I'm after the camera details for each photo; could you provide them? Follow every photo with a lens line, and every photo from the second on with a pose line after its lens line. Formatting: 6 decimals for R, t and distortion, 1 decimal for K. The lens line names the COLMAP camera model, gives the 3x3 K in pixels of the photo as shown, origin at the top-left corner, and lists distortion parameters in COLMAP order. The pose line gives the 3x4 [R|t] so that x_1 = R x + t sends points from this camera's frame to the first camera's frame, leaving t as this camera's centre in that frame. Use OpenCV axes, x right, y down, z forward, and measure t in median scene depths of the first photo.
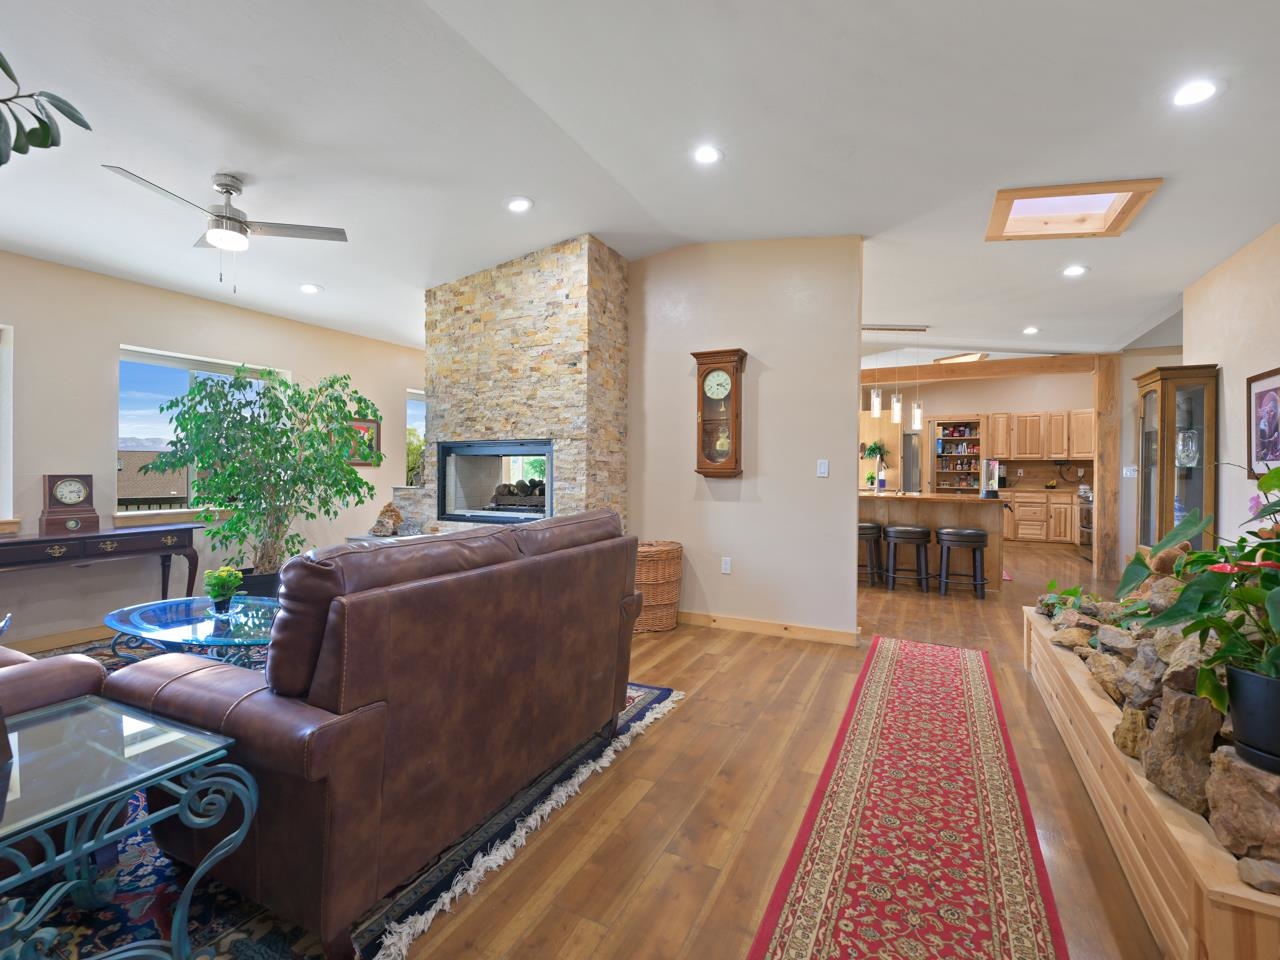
lens RADIAL K [[575.1, 0, 636.7], [0, 575.1, 467.6], [0, 0, 1]] dist [-0.000700, -0.000046]
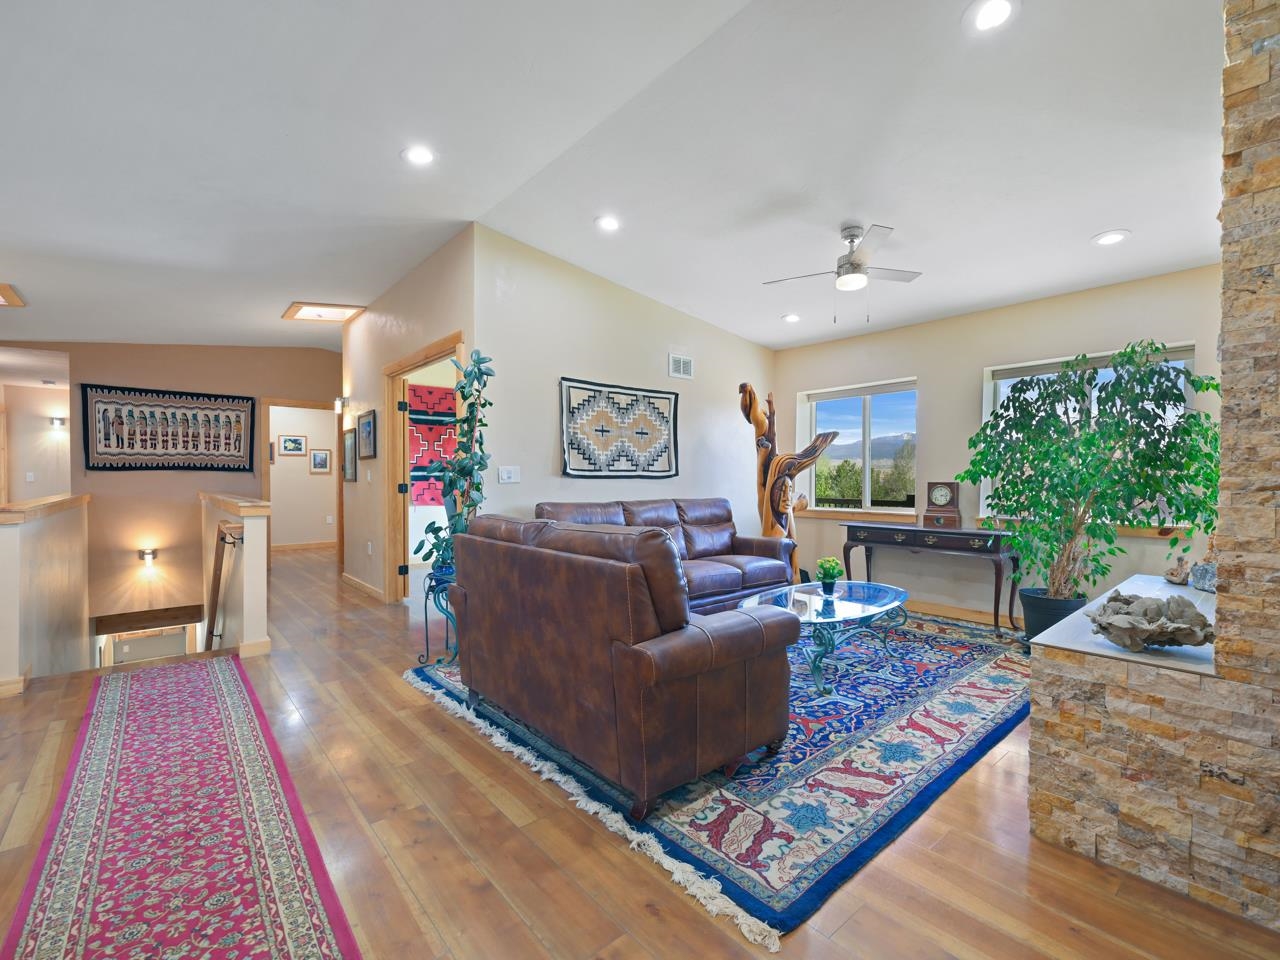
lens RADIAL K [[555.2, 0, 634.2], [0, 555.2, 442.9], [0, 0, 1]] dist [0.013776, 0.000233]
pose [[-0.379734, -0.061786, -0.923030, 1.076064], [0.012149, 0.997348, -0.071759, 0.012459], [0.925016, -0.038463, -0.377976, 2.017463]]
